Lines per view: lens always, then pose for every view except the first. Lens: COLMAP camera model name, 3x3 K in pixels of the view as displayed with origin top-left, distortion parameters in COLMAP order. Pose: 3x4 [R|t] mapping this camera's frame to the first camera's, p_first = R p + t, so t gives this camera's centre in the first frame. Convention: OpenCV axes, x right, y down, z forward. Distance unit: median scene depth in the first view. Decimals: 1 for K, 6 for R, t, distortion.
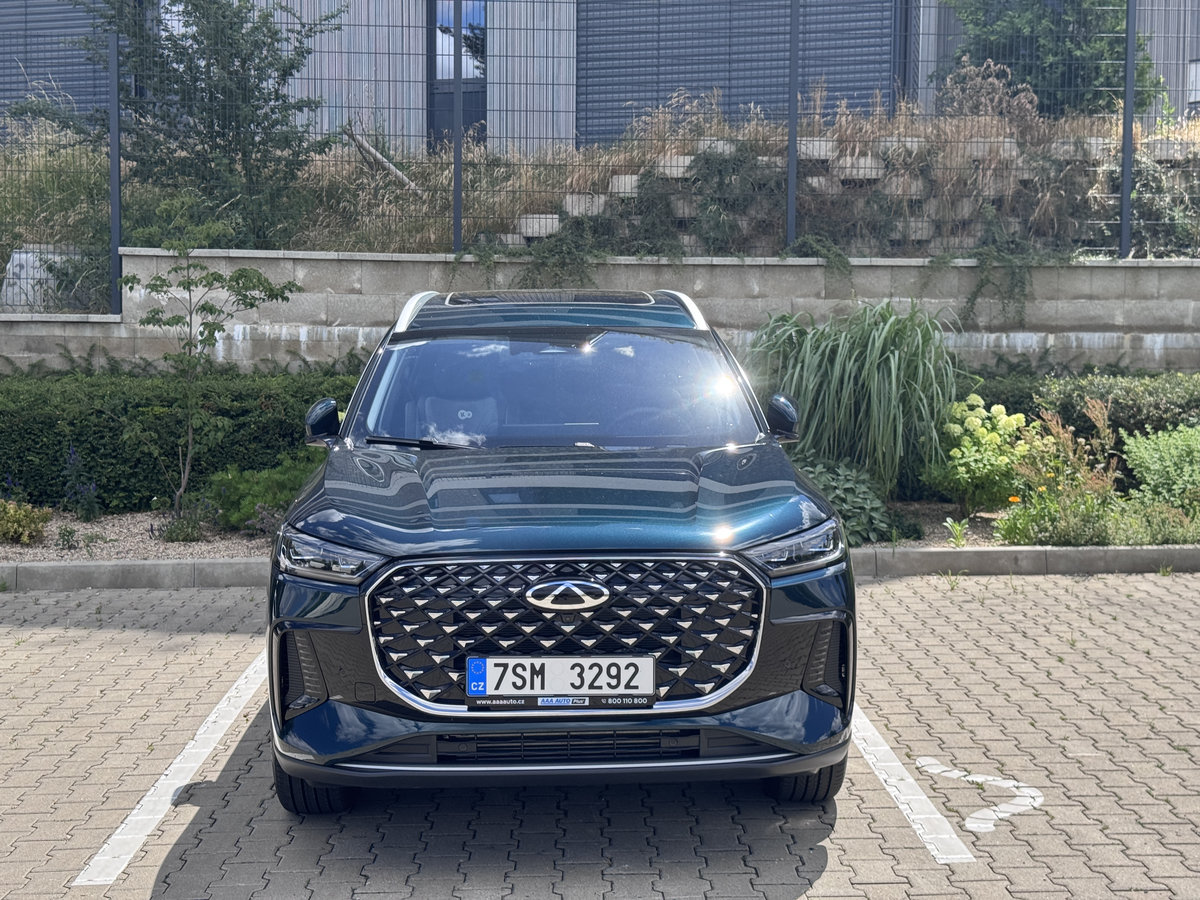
lens RADIAL K [[1685.3, 0, 600.0], [0, 1685.3, 450.0], [0, 0, 1]] dist [0.156485, -0.120585]
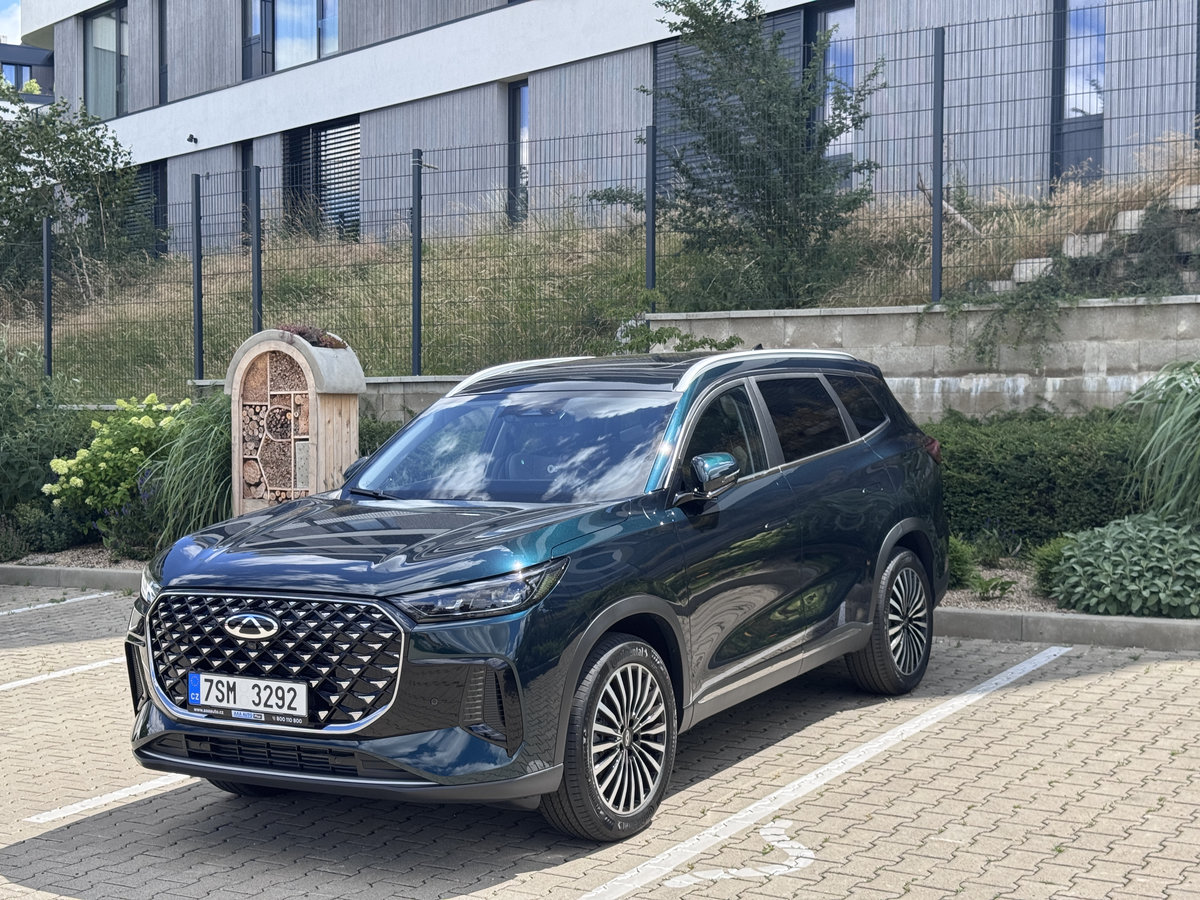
lens RADIAL K [[1685.3, 0, 600.0], [0, 1685.3, 450.0], [0, 0, 1]] dist [0.156485, -0.120585]
pose [[0.825575, 0.007002, -0.564249, 0.858985], [-0.019405, 0.999684, -0.015988, -0.024186], [0.563958, 0.024148, 0.825450, 0.143460]]
